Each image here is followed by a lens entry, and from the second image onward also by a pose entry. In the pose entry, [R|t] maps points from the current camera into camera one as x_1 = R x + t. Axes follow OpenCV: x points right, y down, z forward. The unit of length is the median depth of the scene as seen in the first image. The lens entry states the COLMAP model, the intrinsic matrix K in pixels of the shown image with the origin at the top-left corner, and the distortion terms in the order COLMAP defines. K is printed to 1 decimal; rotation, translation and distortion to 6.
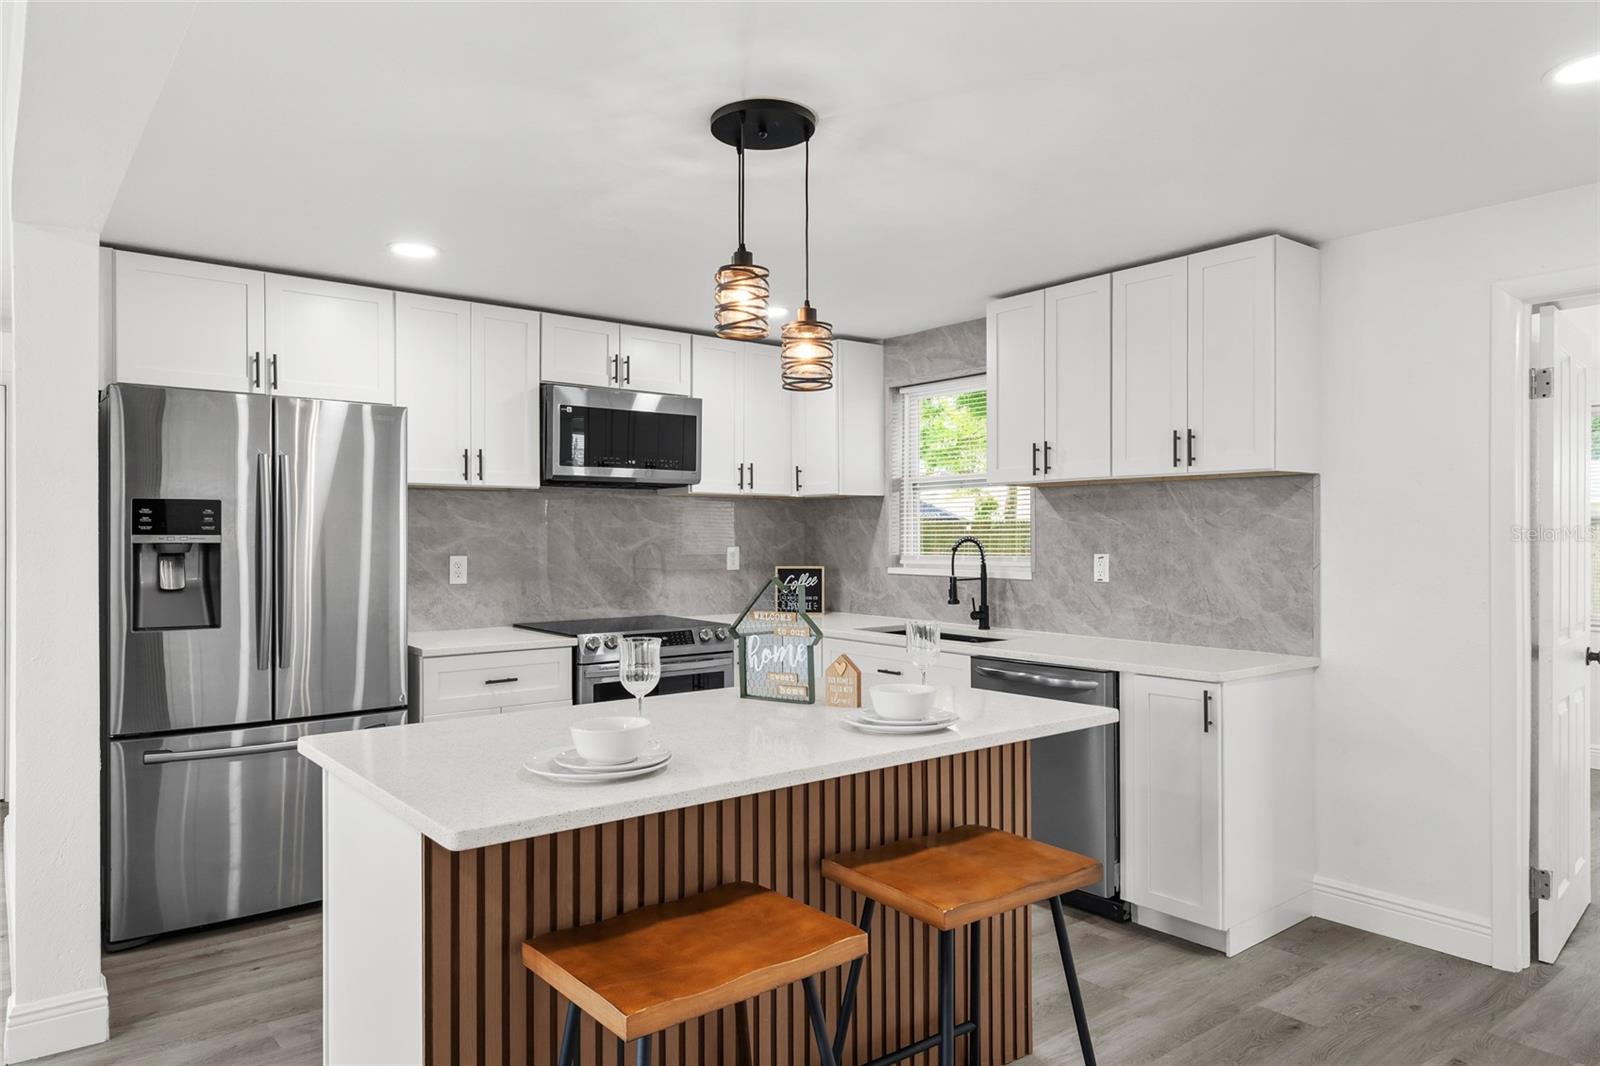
lens RADIAL K [[1029.8, 0, 801.1], [0, 1029.8, 542.7], [0, 0, 1]] dist [0.010480, 0.001152]
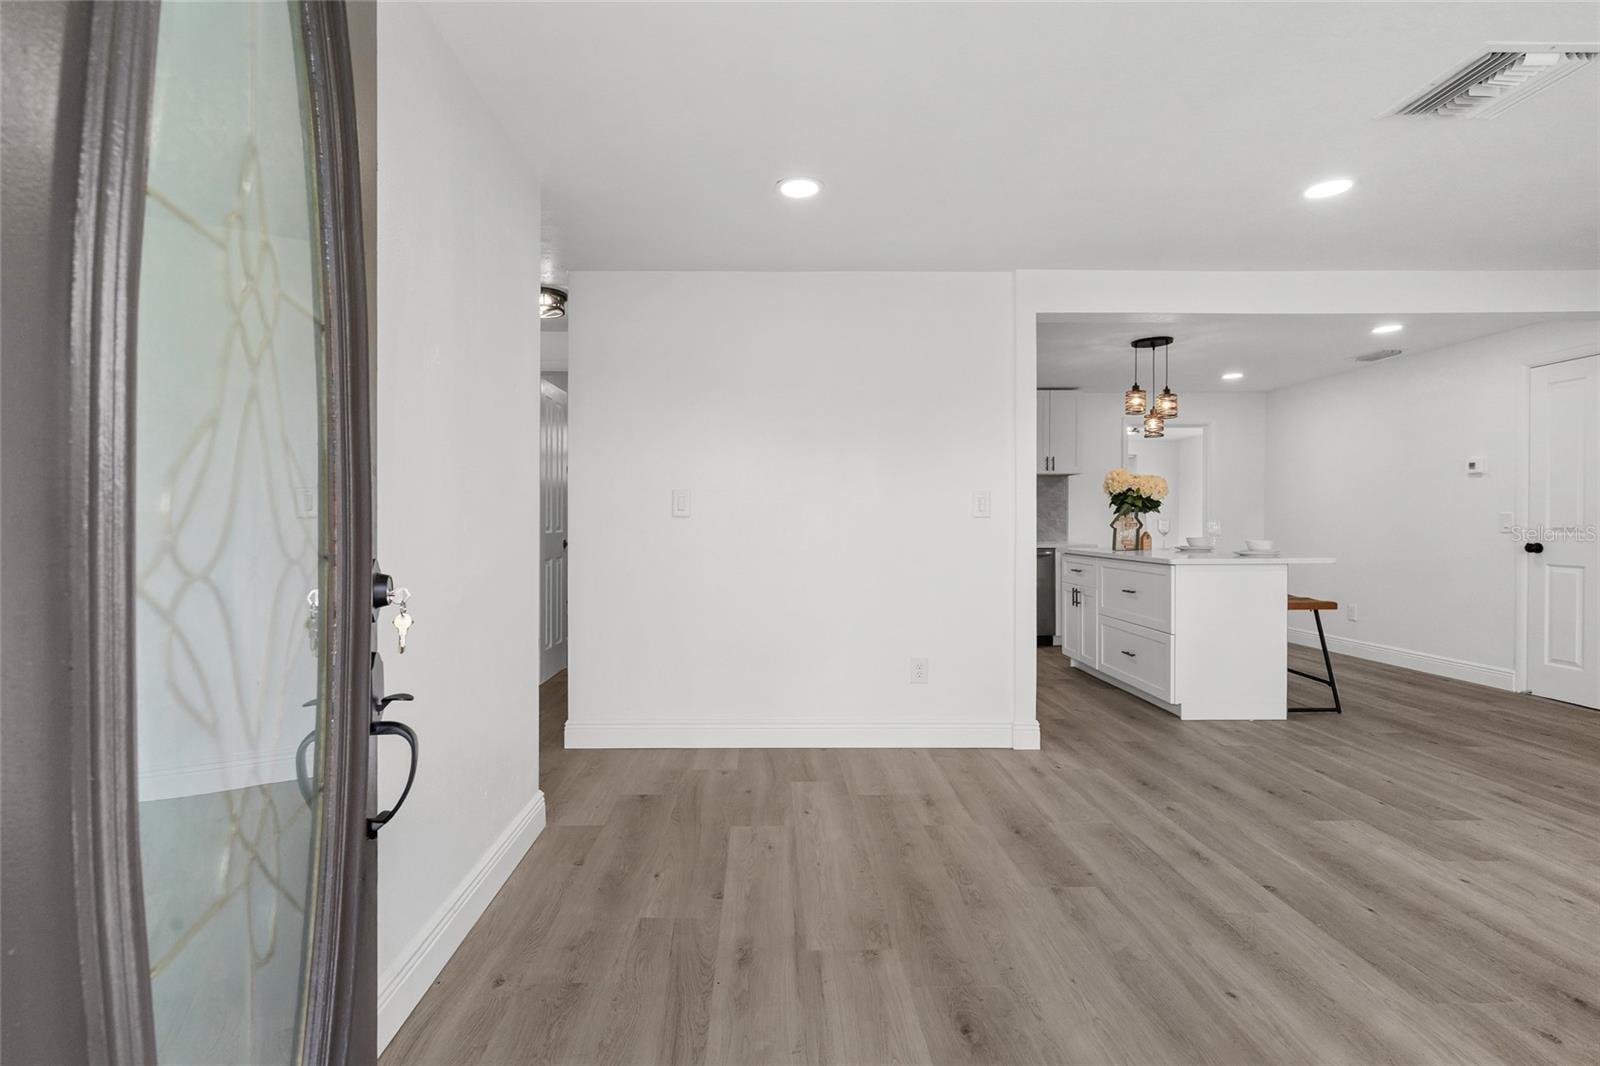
lens RADIAL K [[750.2, 0, 766.6], [0, 750.2, 520.8], [0, 0, 1]] dist [-0.002546, -0.000603]
pose [[0.621076, 0.000391, 0.783750, -1.321739], [0.005886, 0.999969, -0.005164, 0.049506], [-0.783728, 0.007821, 0.621055, 0.321074]]
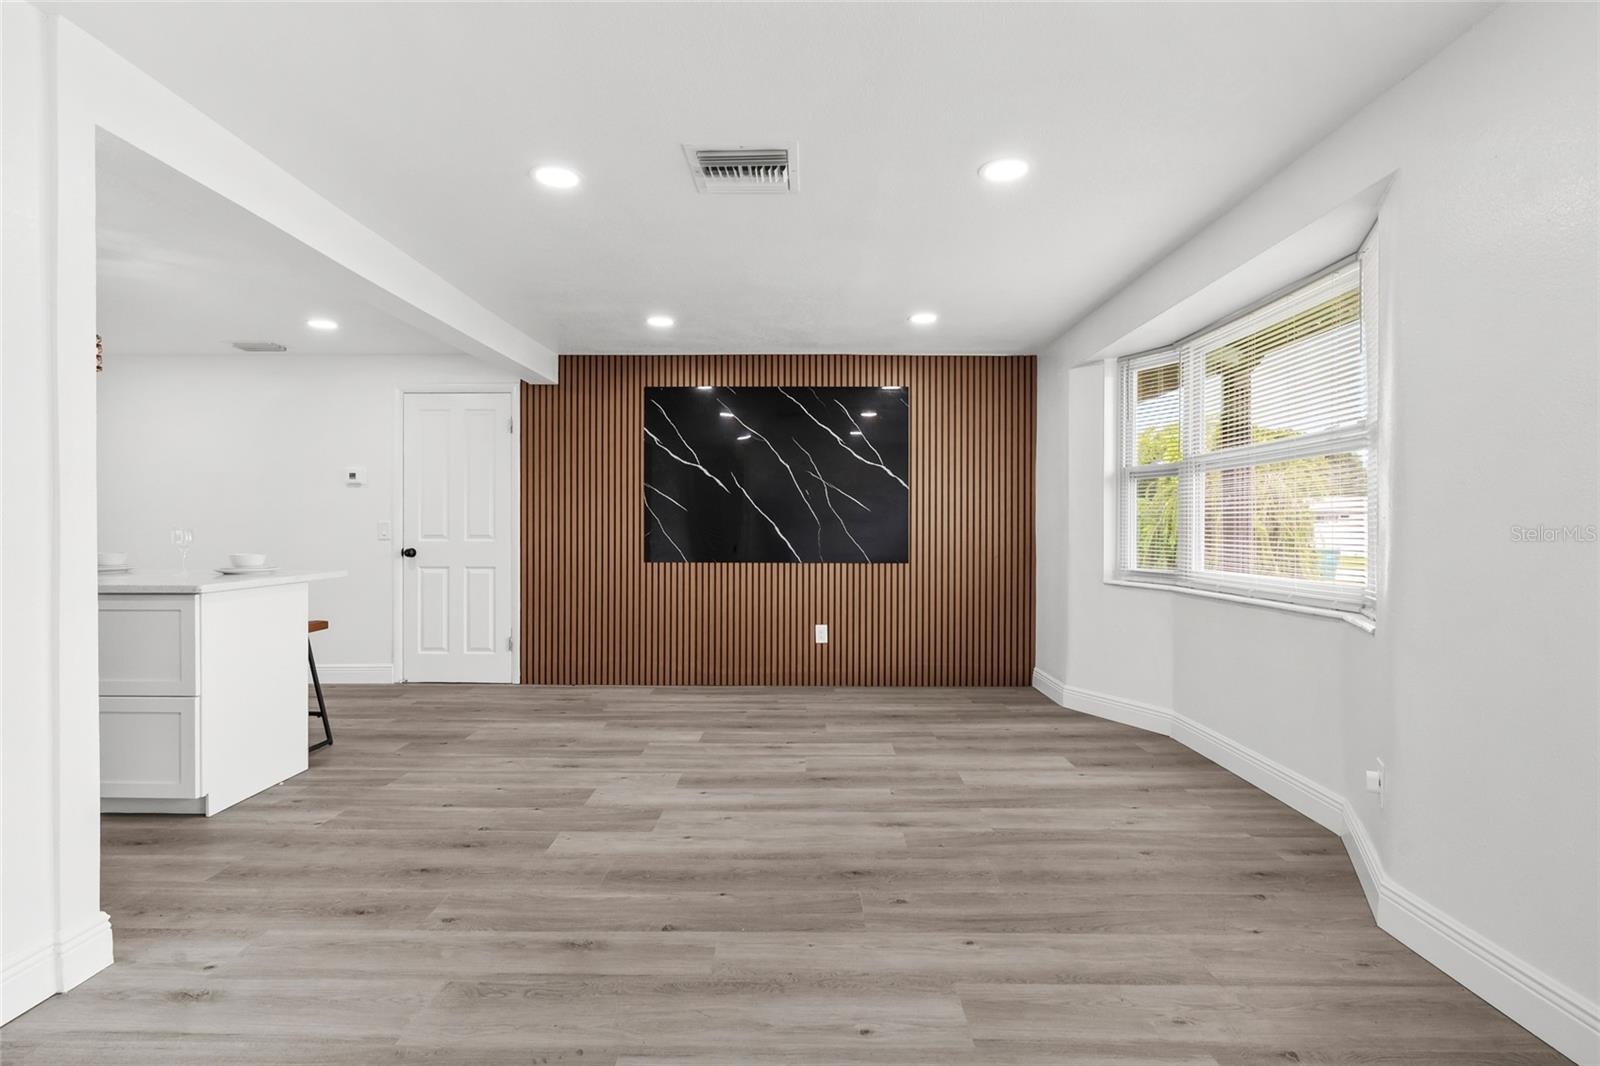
lens RADIAL K [[764.6, 0, 800.0], [0, 764.6, 533.0], [0, 0, 1]] dist [-0.002563, 0.000356]
pose [[-0.777263, -0.004326, 0.629162, -1.066996], [0.002460, 0.999948, 0.009915, 0.046229], [-0.629172, 0.009255, -0.777211, 0.699739]]
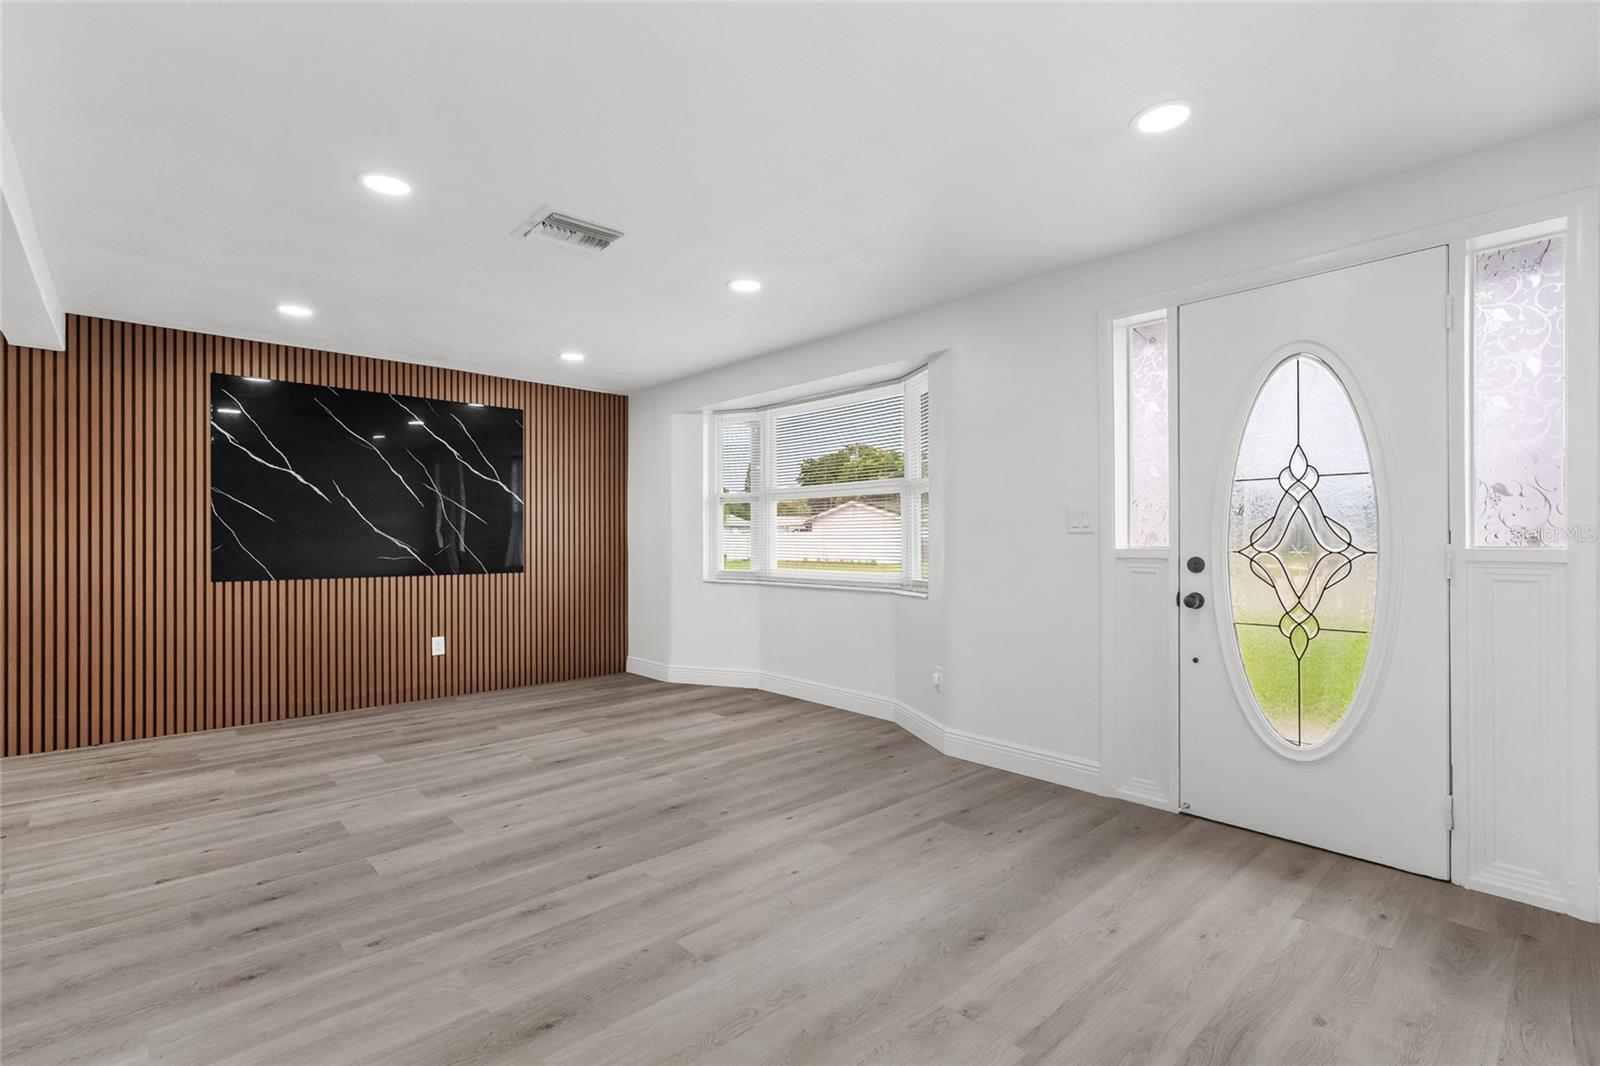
lens RADIAL K [[733.8, 0, 796.8], [0, 733.8, 533.5], [0, 0, 1]] dist [-0.001587, 0.000250]
pose [[-0.997687, 0.002199, -0.067935, -0.811499], [0.002292, 0.999997, -0.001301, 0.042454], [0.067932, -0.001453, -0.997689, 0.947822]]
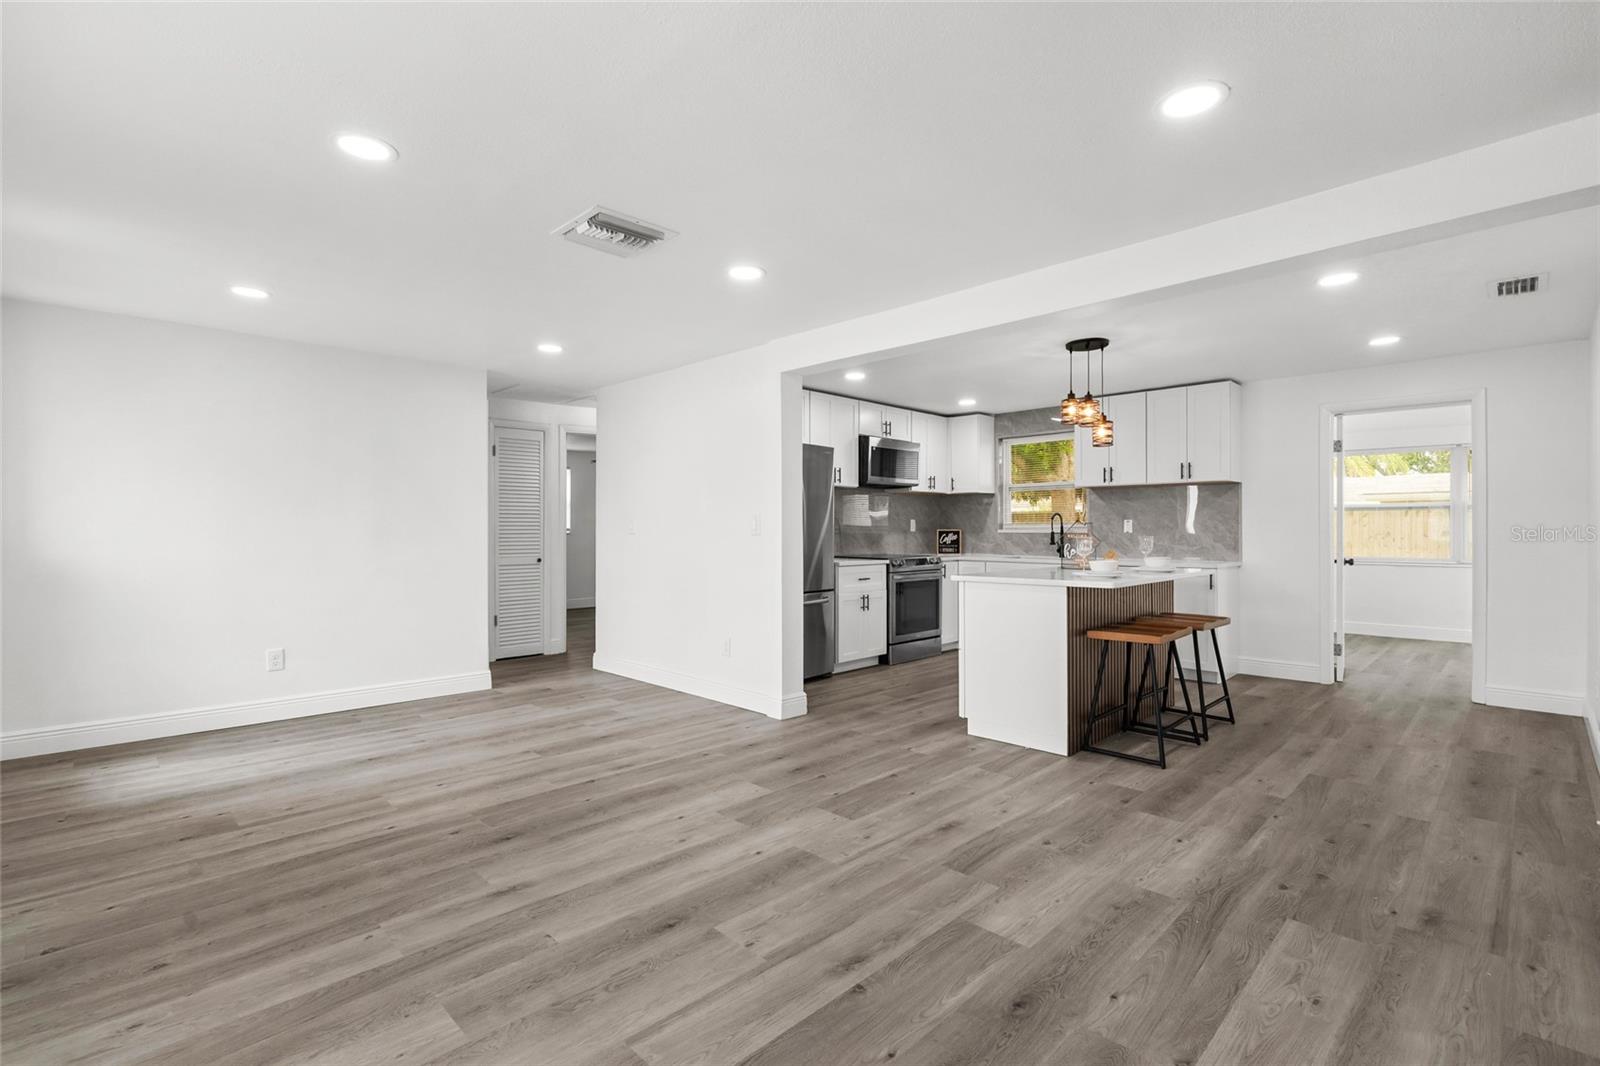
lens RADIAL K [[733.8, 0, 796.8], [0, 733.8, 533.5], [0, 0, 1]] dist [-0.001587, 0.000250]
pose [[0.993724, -0.000424, 0.111855, -0.560557], [0.000734, 0.999996, -0.002731, 0.043038], [-0.111853, 0.002796, 0.993721, -0.433289]]
